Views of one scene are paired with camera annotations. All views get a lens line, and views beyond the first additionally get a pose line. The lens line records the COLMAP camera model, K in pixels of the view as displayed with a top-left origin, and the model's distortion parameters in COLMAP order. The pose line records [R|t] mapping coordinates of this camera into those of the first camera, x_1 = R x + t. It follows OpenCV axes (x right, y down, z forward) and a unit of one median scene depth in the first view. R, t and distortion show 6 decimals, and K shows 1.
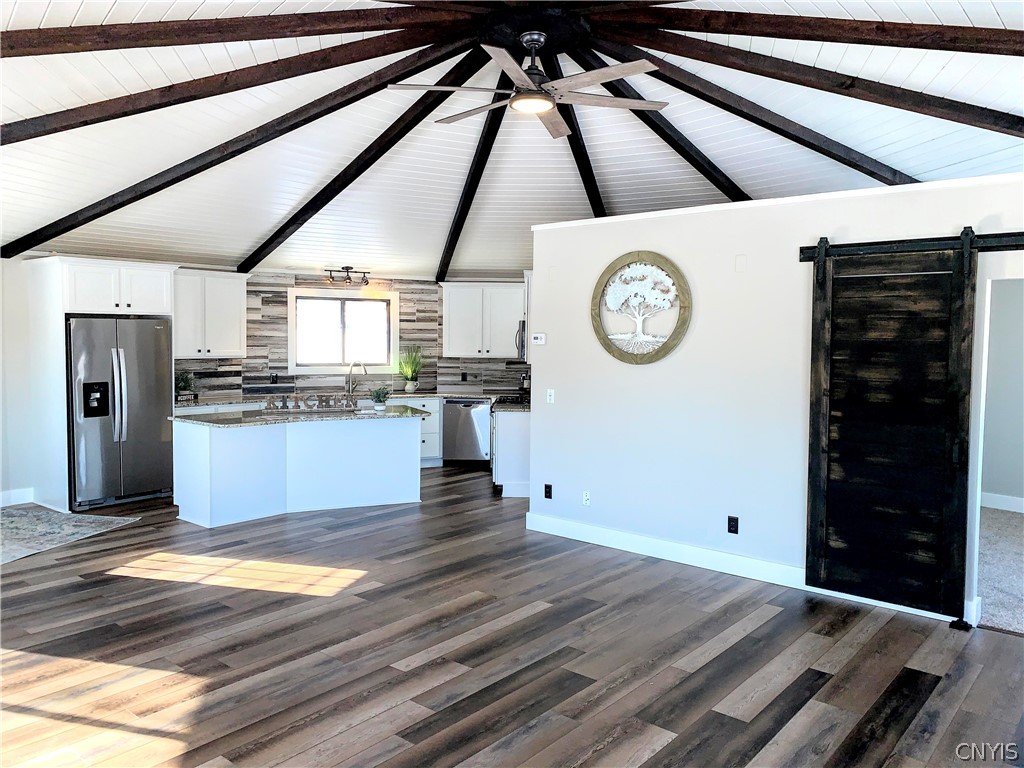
lens RADIAL K [[776.6, 0, 509.9], [0, 776.6, 378.6], [0, 0, 1]] dist [0.054438, -0.057916]
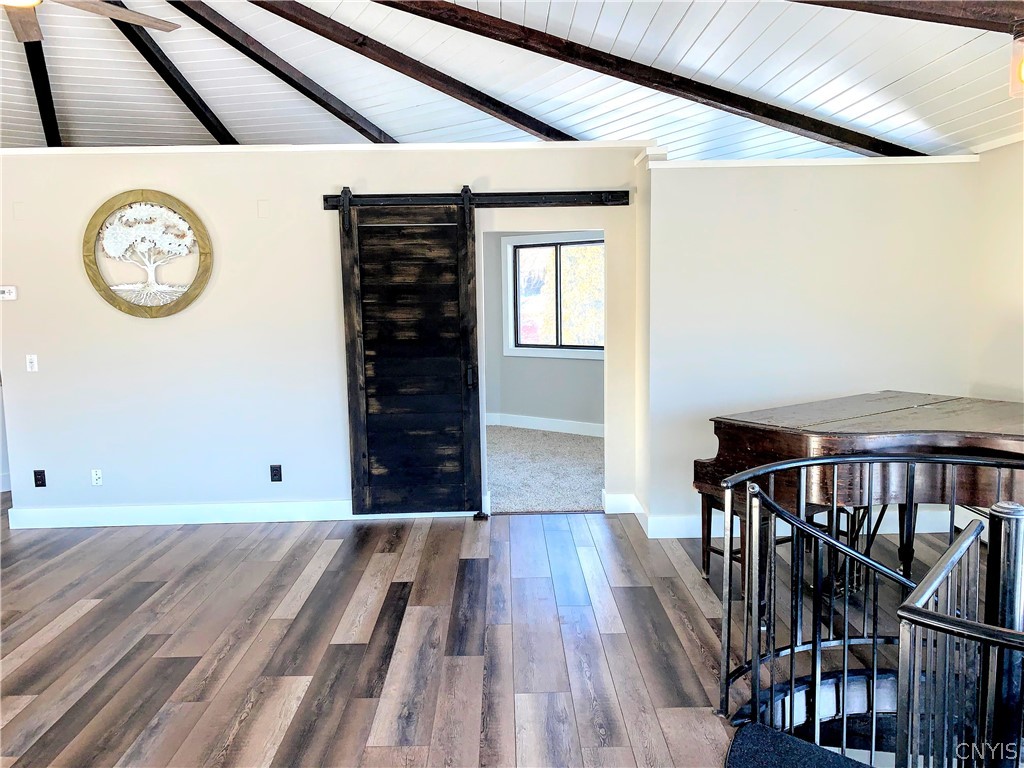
lens RADIAL K [[776.6, 0, 509.9], [0, 776.6, 378.6], [0, 0, 1]] dist [0.054438, -0.057916]
pose [[0.757406, -0.097493, 0.645624, -0.138770], [0.061536, 0.995047, 0.078068, 0.007827], [-0.650038, -0.019400, 0.759654, 0.053579]]
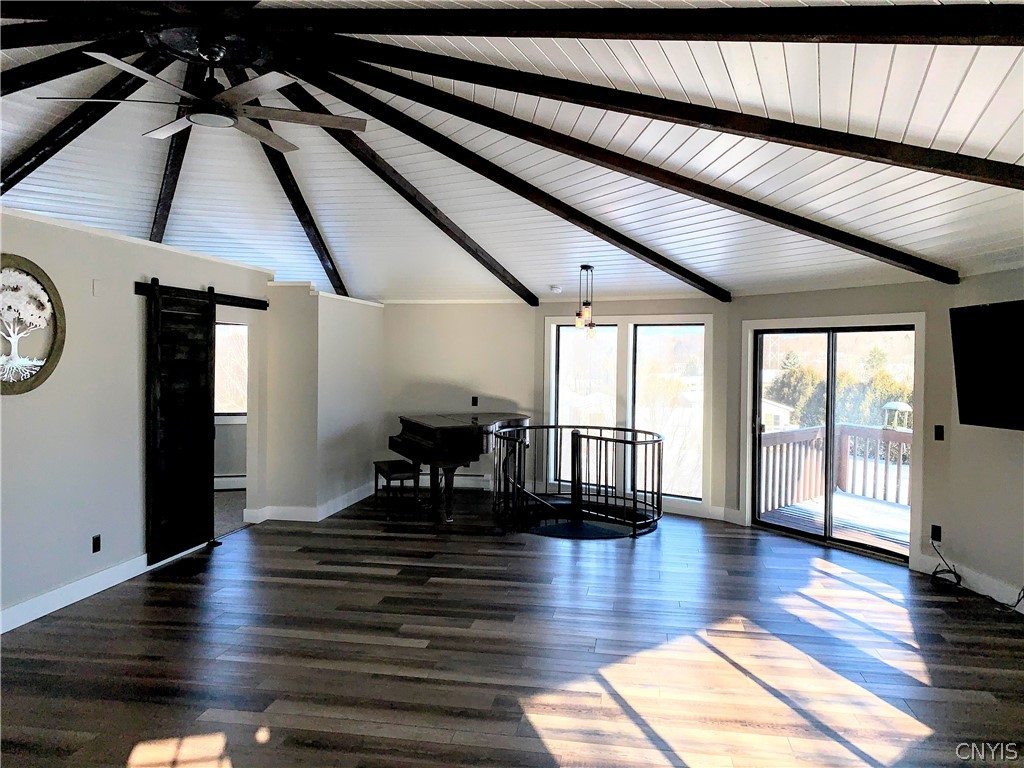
lens RADIAL K [[789.9, 0, 512.0], [0, 789.9, 384.0], [0, 0, 1]] dist [0.024709, 0.004000]
pose [[-0.511751, -0.043202, 0.858047, -0.984198], [0.036674, 0.996726, 0.072058, -0.084492], [-0.858351, 0.068343, -0.508491, 1.185092]]
